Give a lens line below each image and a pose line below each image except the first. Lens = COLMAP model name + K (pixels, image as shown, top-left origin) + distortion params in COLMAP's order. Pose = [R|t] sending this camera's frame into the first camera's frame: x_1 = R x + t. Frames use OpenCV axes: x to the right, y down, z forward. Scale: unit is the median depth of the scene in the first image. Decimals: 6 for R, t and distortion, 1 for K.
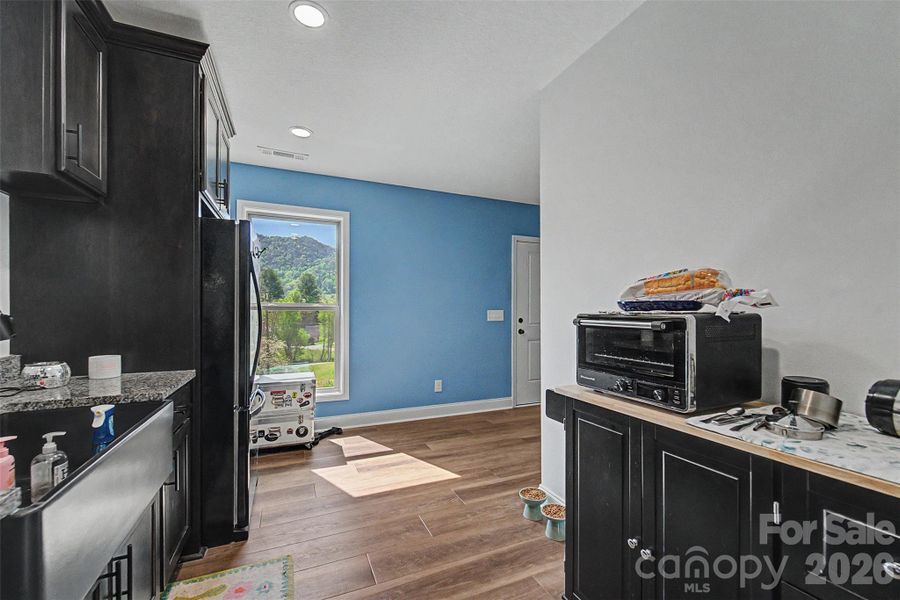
lens RADIAL K [[375.5, 0, 449.3], [0, 375.5, 309.1], [0, 0, 1]] dist [-0.000686, -0.000281]
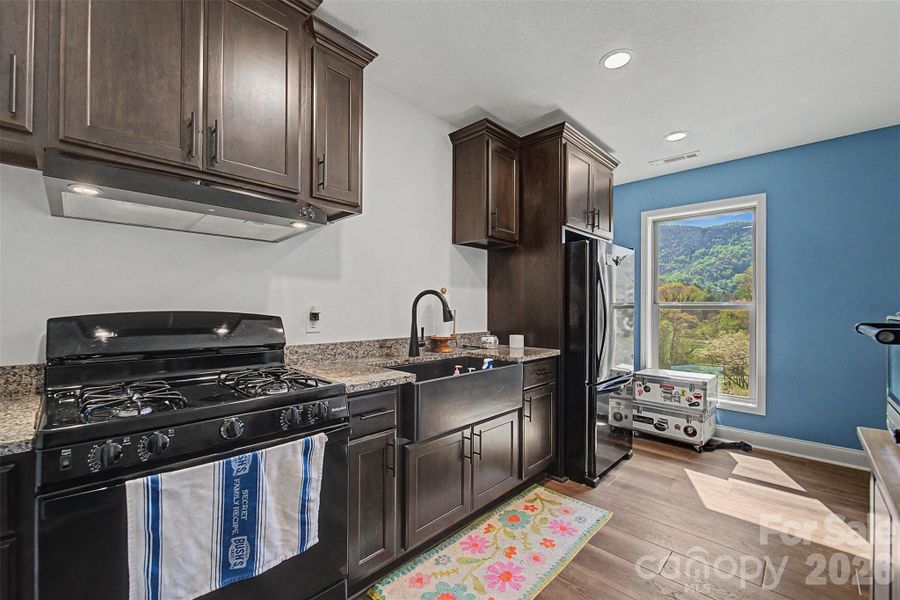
lens RADIAL K [[367.5, 0, 451.6], [0, 367.5, 303.9], [0, 0, 1]] dist [-0.002130, -0.000955]
pose [[0.380111, -0.008762, -0.924899, 0.274680], [-0.000989, 0.999951, -0.009879, -0.000884], [0.924940, 0.004670, 0.380084, 0.045104]]
